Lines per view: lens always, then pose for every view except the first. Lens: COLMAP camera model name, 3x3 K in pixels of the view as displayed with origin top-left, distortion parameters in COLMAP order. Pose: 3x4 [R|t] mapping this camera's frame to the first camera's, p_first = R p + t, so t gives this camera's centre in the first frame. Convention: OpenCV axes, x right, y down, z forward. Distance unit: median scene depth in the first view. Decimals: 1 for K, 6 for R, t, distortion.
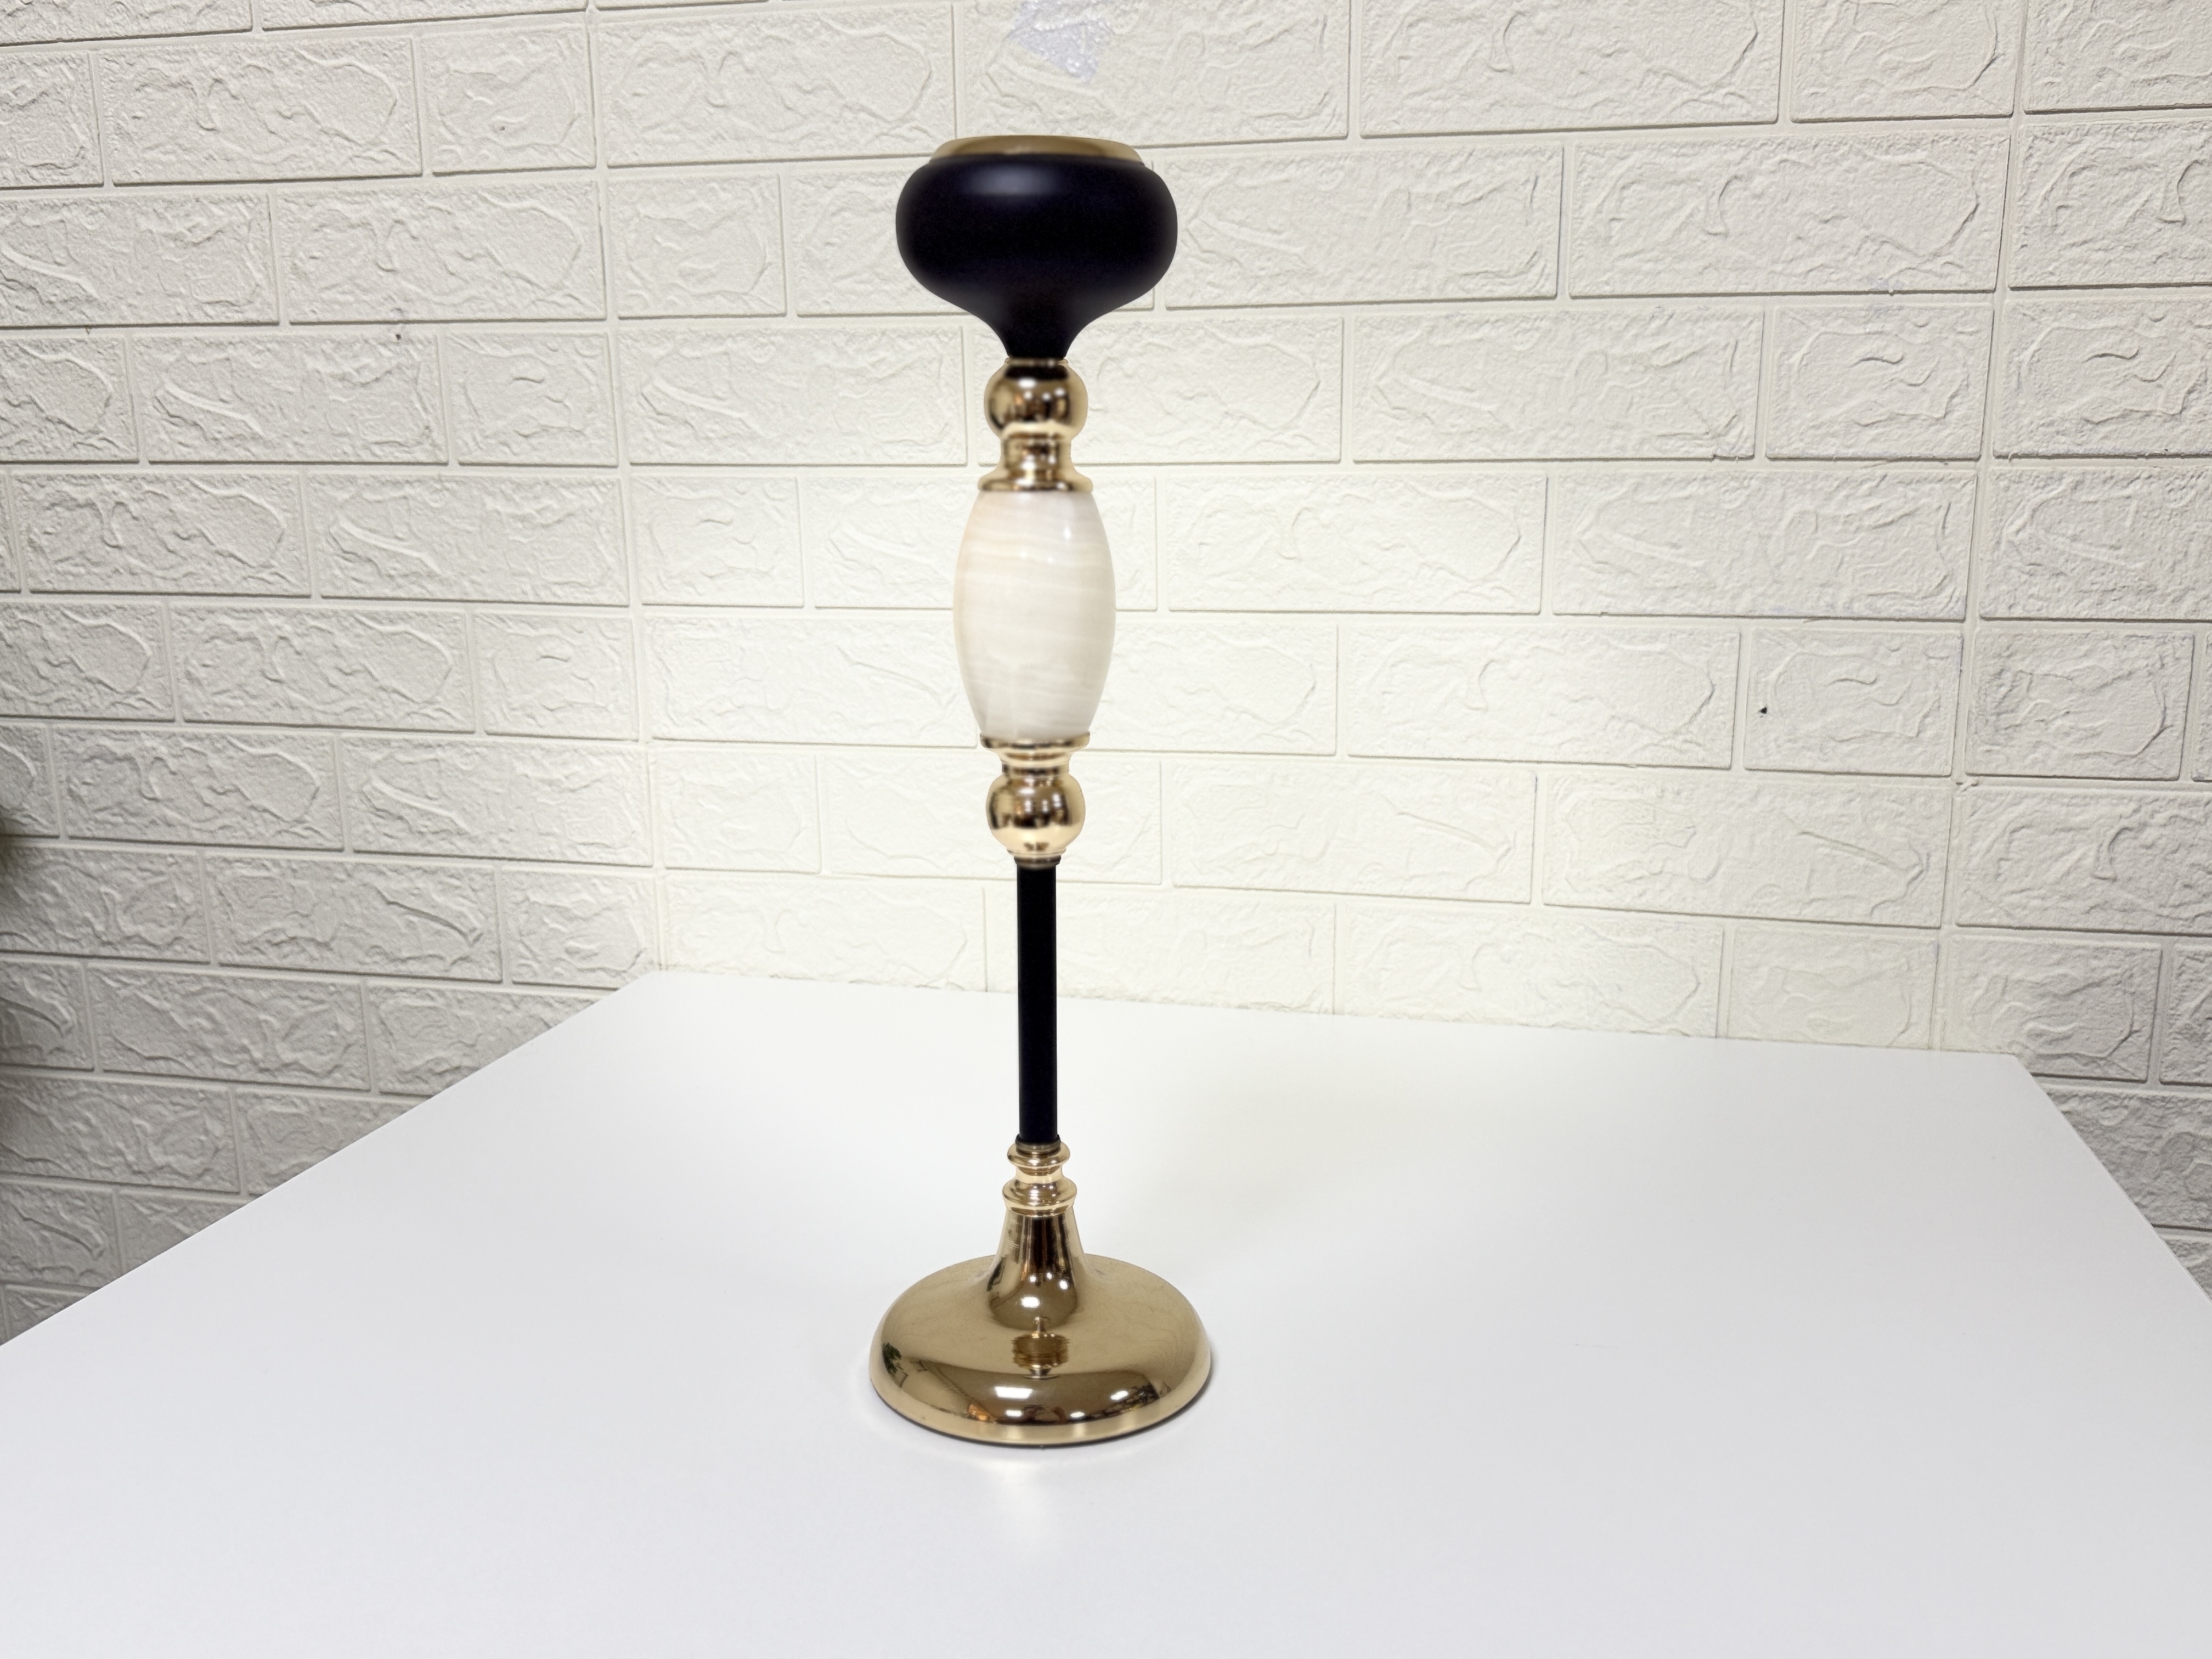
lens RADIAL K [[1916.5, 0, 1101.2], [0, 1916.5, 830.3], [0, 0, 1]] dist [0.199307, -0.464587]
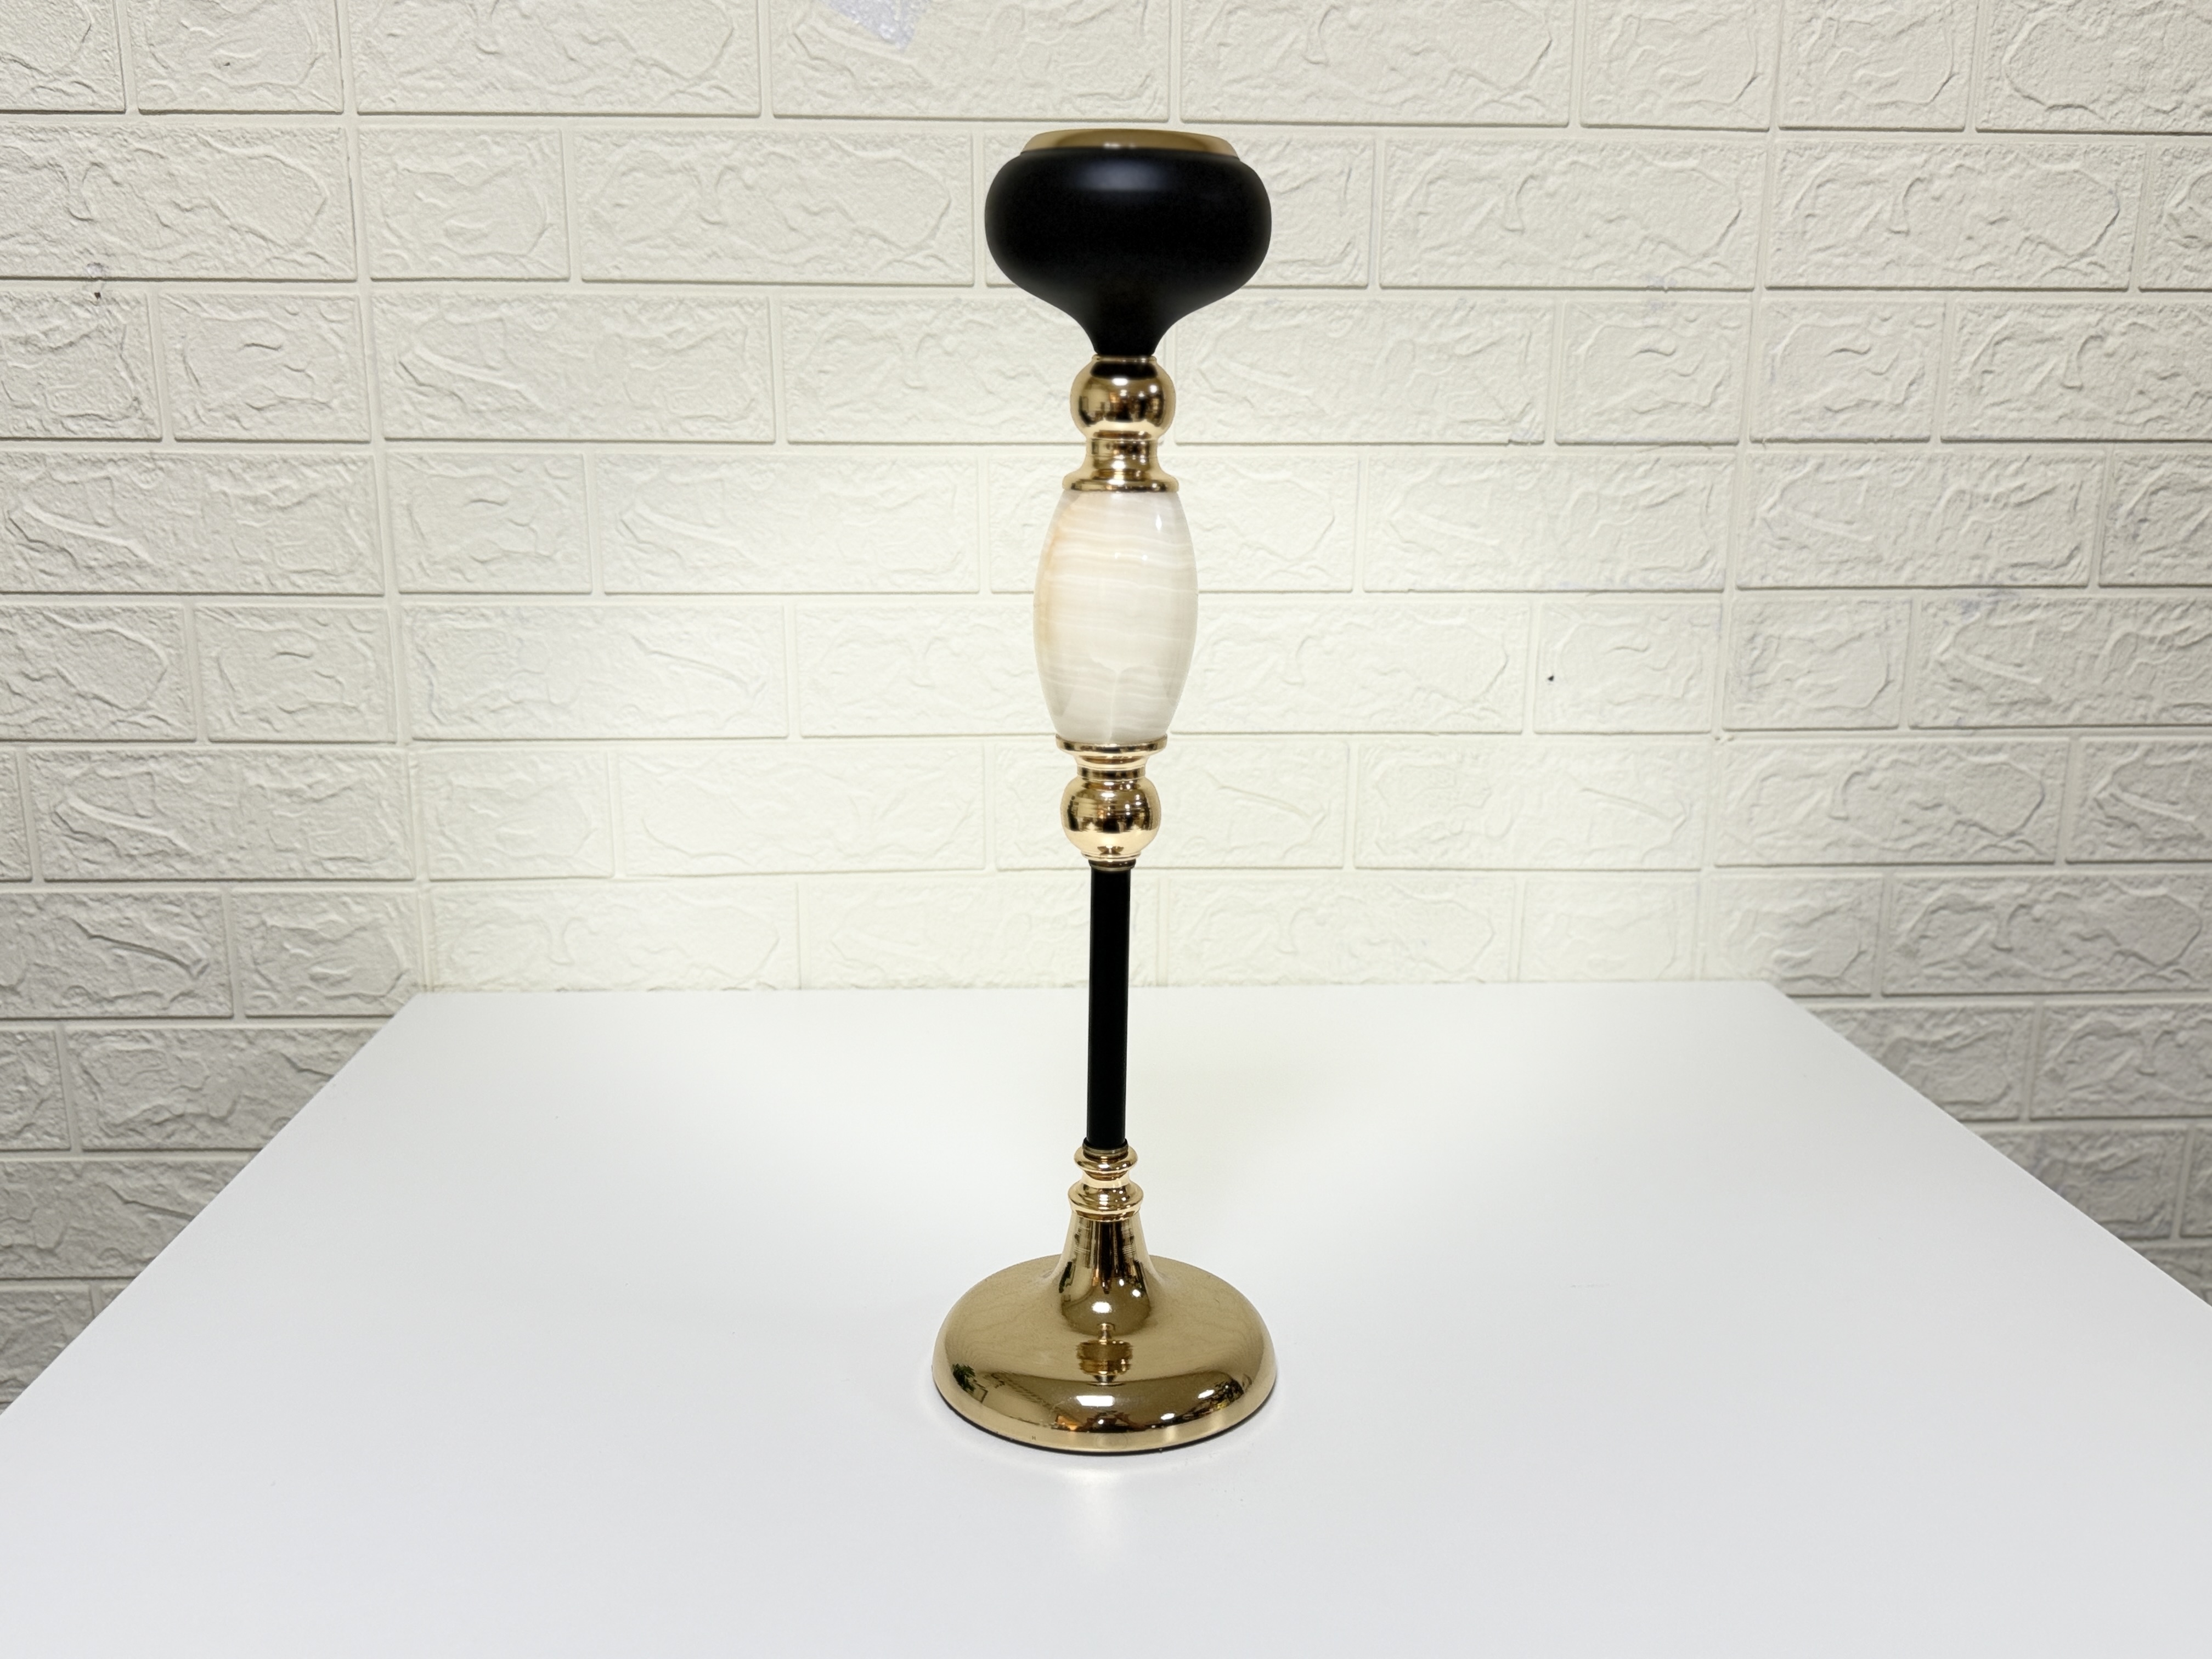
lens RADIAL K [[1916.5, 0, 1101.2], [0, 1916.5, 830.3], [0, 0, 1]] dist [0.199307, -0.464587]
pose [[0.963392, -0.050501, 0.263298, -0.184146], [0.044657, 0.998606, 0.028137, -0.018267], [-0.264352, -0.015349, 0.964304, 0.030803]]
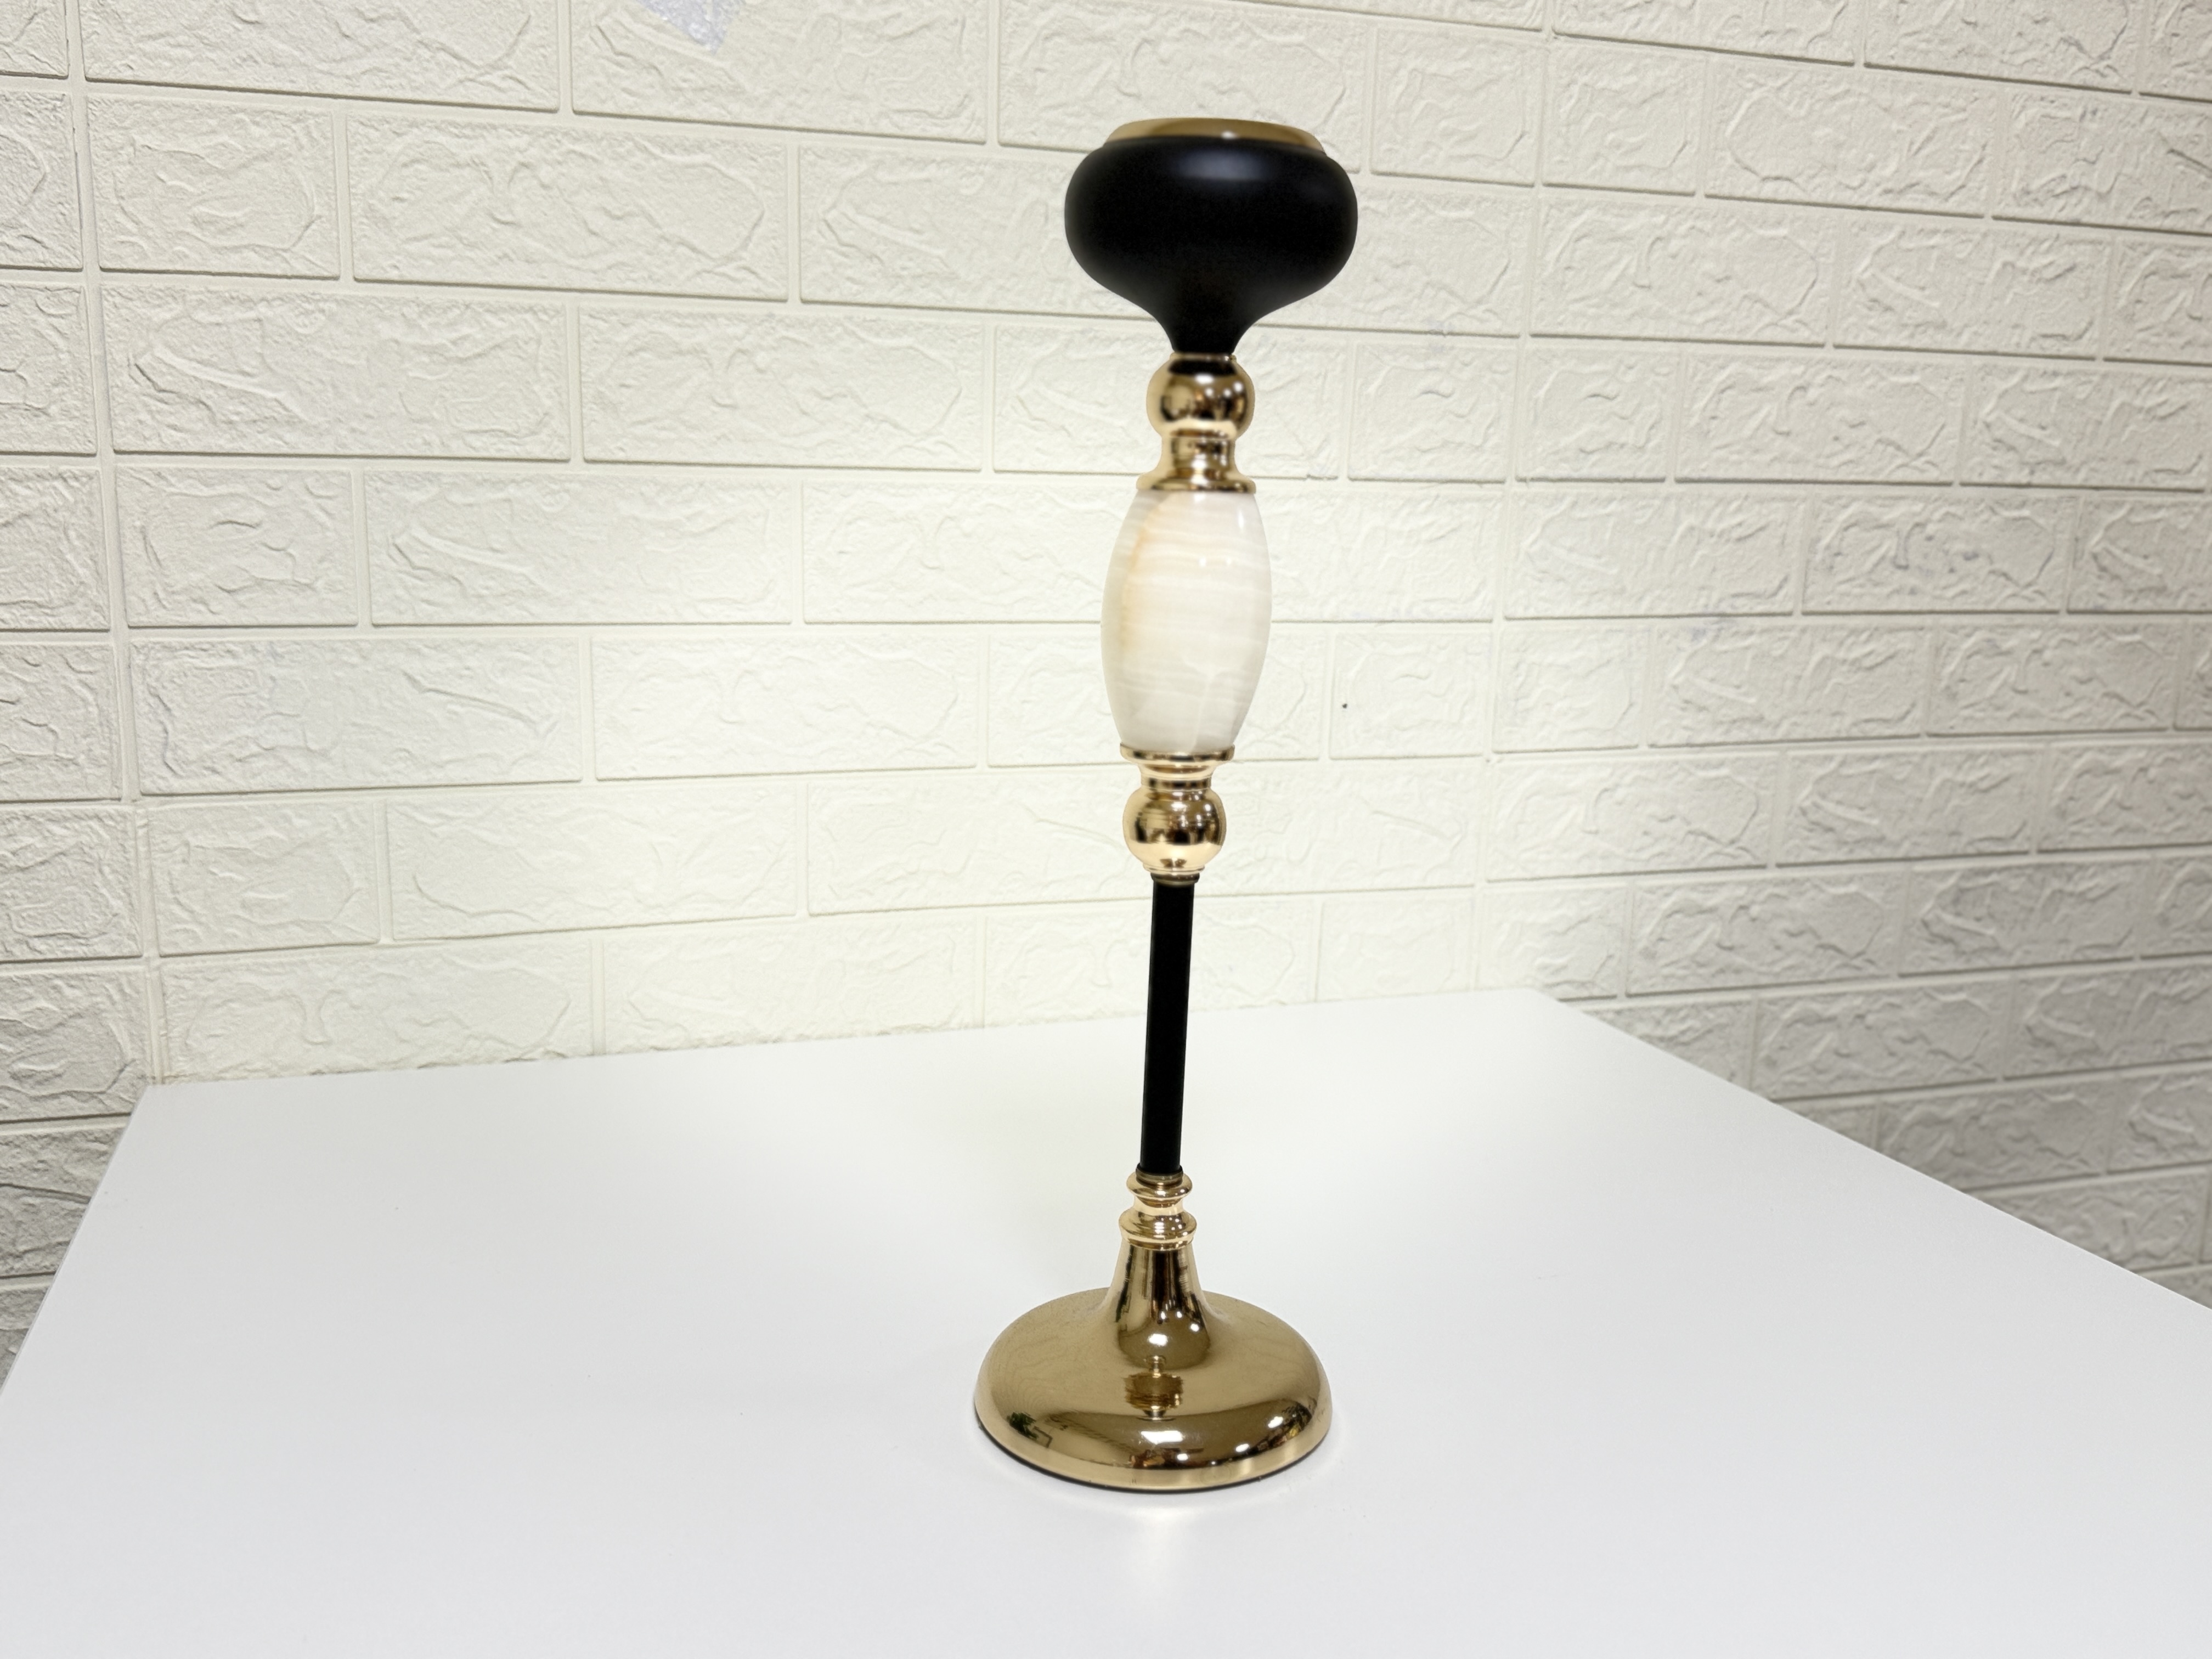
lens RADIAL K [[1923.0, 0, 1107.8], [0, 1923.0, 846.9], [0, 0, 1]] dist [0.162485, -0.342701]
pose [[0.858755, -0.077275, 0.506525, -0.338221], [0.077500, 0.996778, 0.020674, -0.013658], [-0.506491, 0.021502, 0.861977, 0.116660]]
